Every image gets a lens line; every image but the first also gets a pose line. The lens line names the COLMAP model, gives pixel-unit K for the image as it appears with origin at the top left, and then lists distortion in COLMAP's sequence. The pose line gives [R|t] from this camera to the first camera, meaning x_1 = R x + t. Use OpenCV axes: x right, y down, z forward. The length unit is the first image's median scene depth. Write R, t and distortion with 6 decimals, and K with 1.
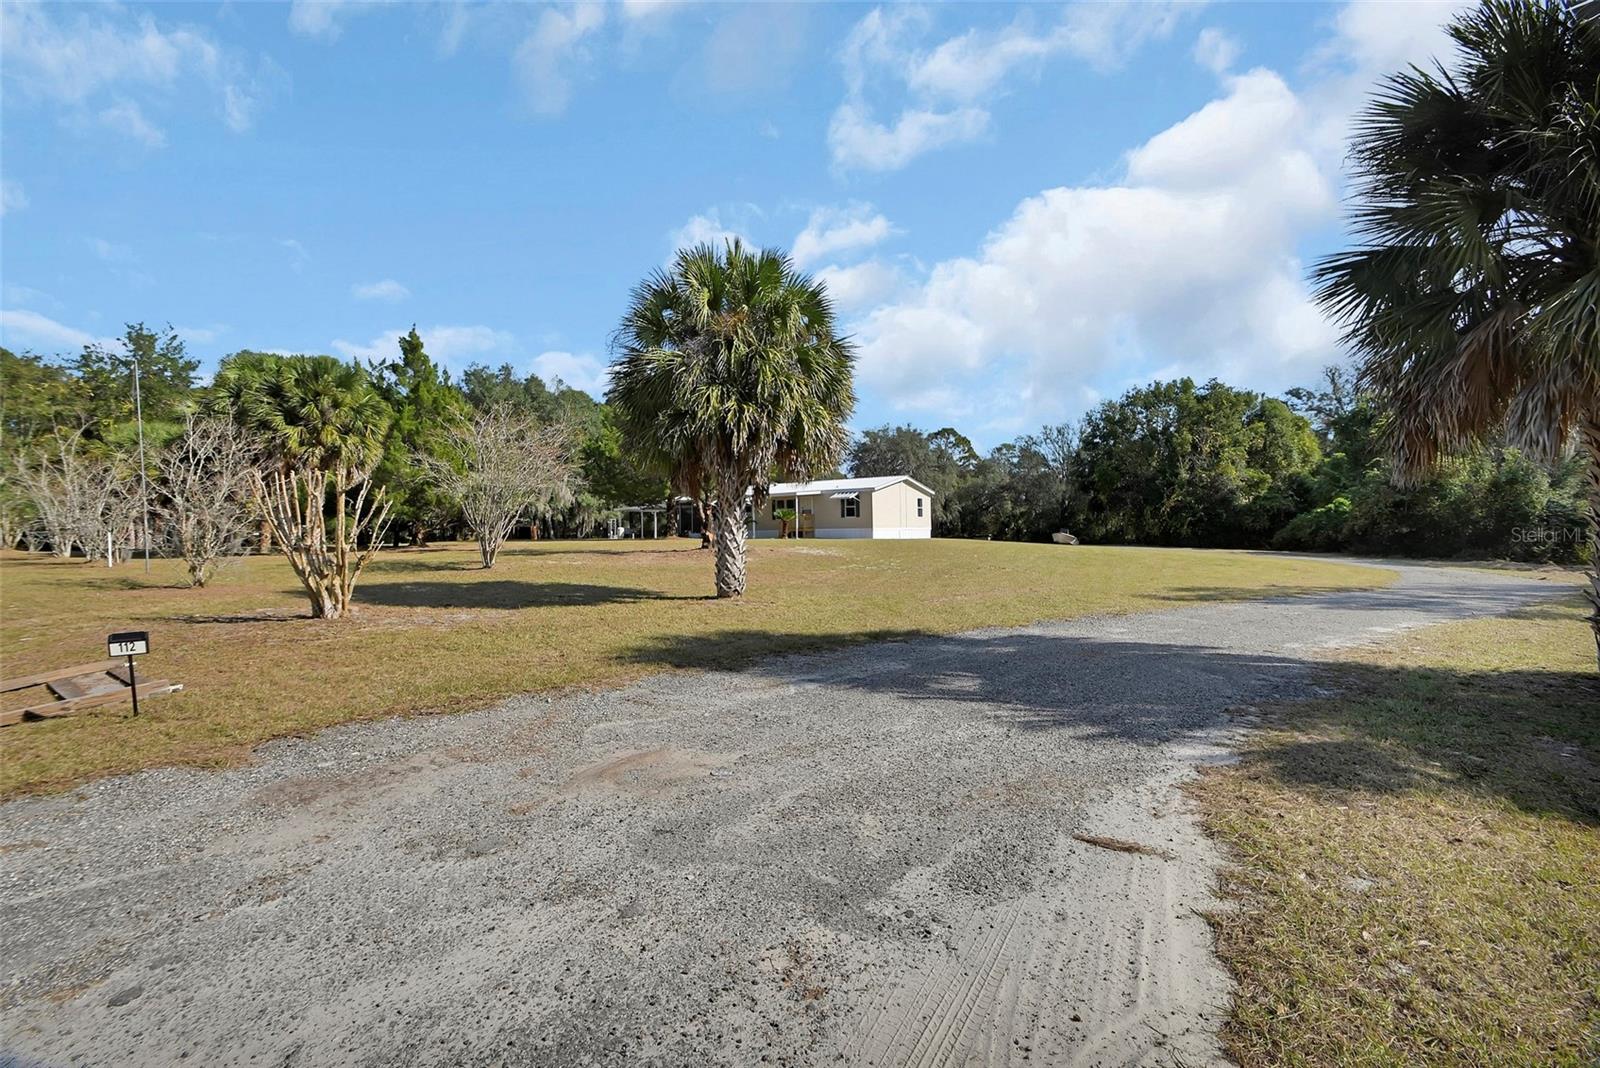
lens RADIAL K [[733.5, 0, 807.8], [0, 733.5, 544.1], [0, 0, 1]] dist [0.001458, -0.000006]
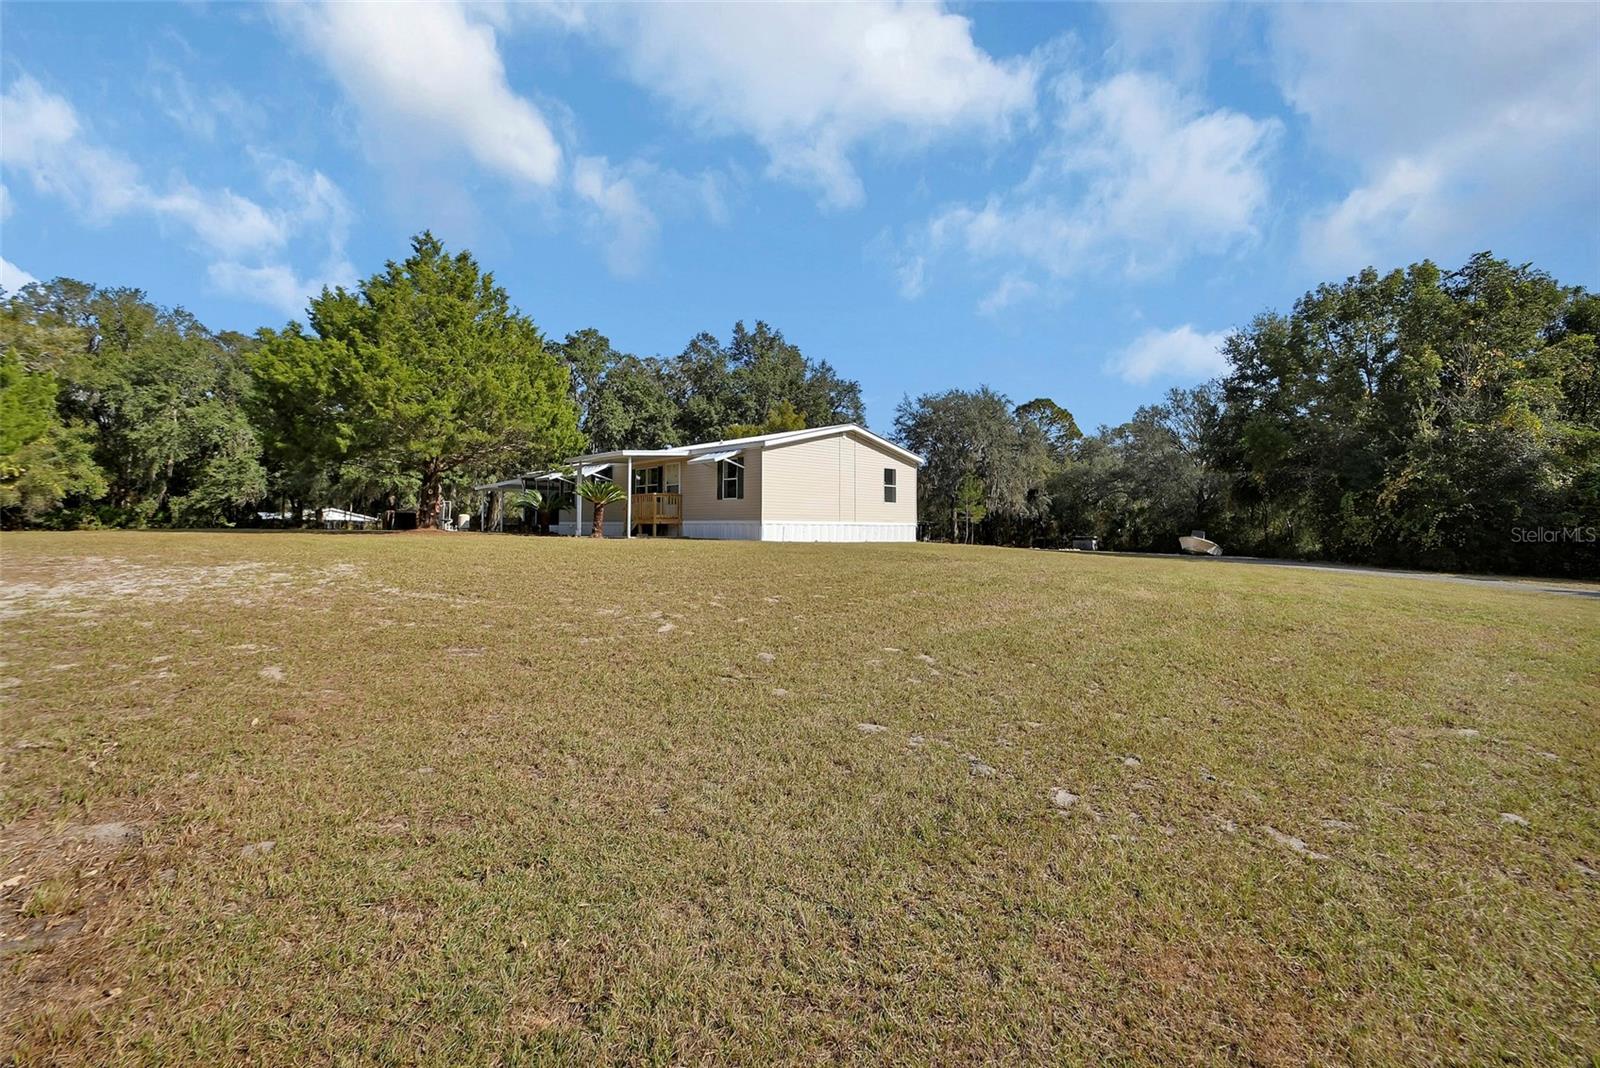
lens RADIAL K [[743.2, 0, 791.8], [0, 743.2, 516.5], [0, 0, 1]] dist [0.002033, -0.010065]
pose [[0.983447, 0.017114, -0.180385, 0.151399], [-0.022859, 0.999294, -0.029815, -0.007161], [0.179748, 0.033445, 0.983144, 0.371692]]
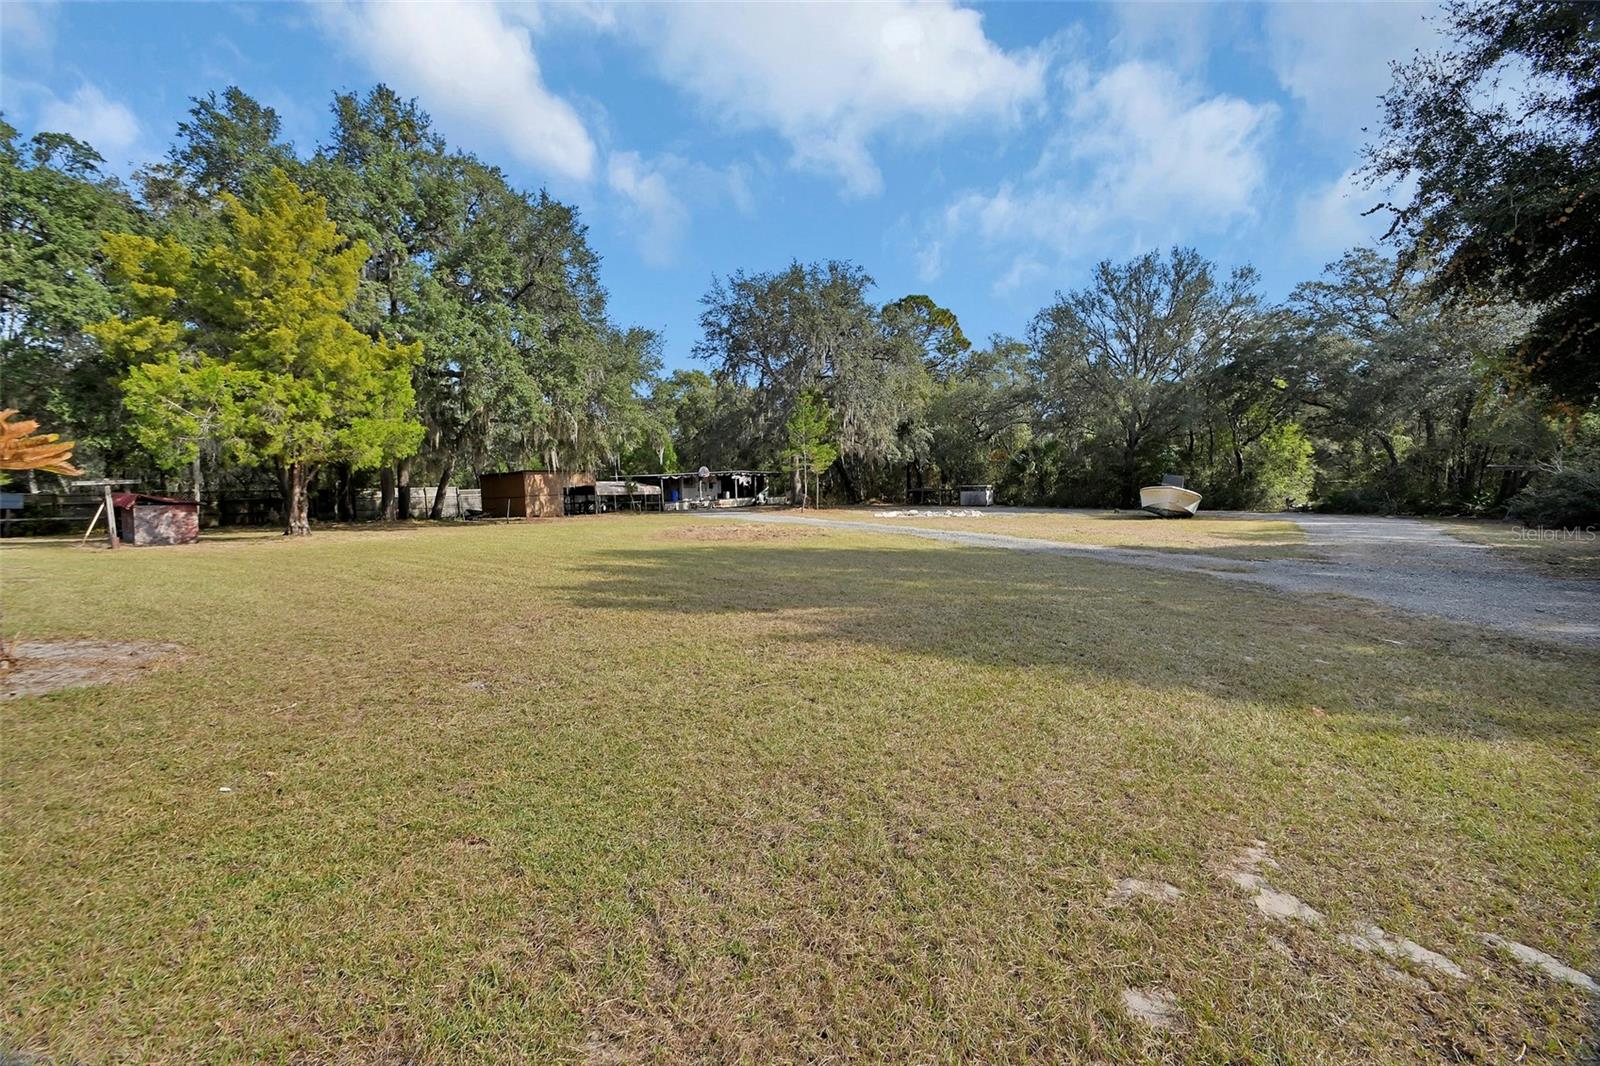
lens RADIAL K [[733.5, 0, 807.8], [0, 733.5, 543.1], [0, 0, 1]] dist [0.001458, -0.000006]
pose [[0.999892, -0.014183, -0.003935, 0.220593], [0.014436, 0.997130, 0.074321, -0.024892], [0.002869, -0.074369, 0.997227, 0.879688]]
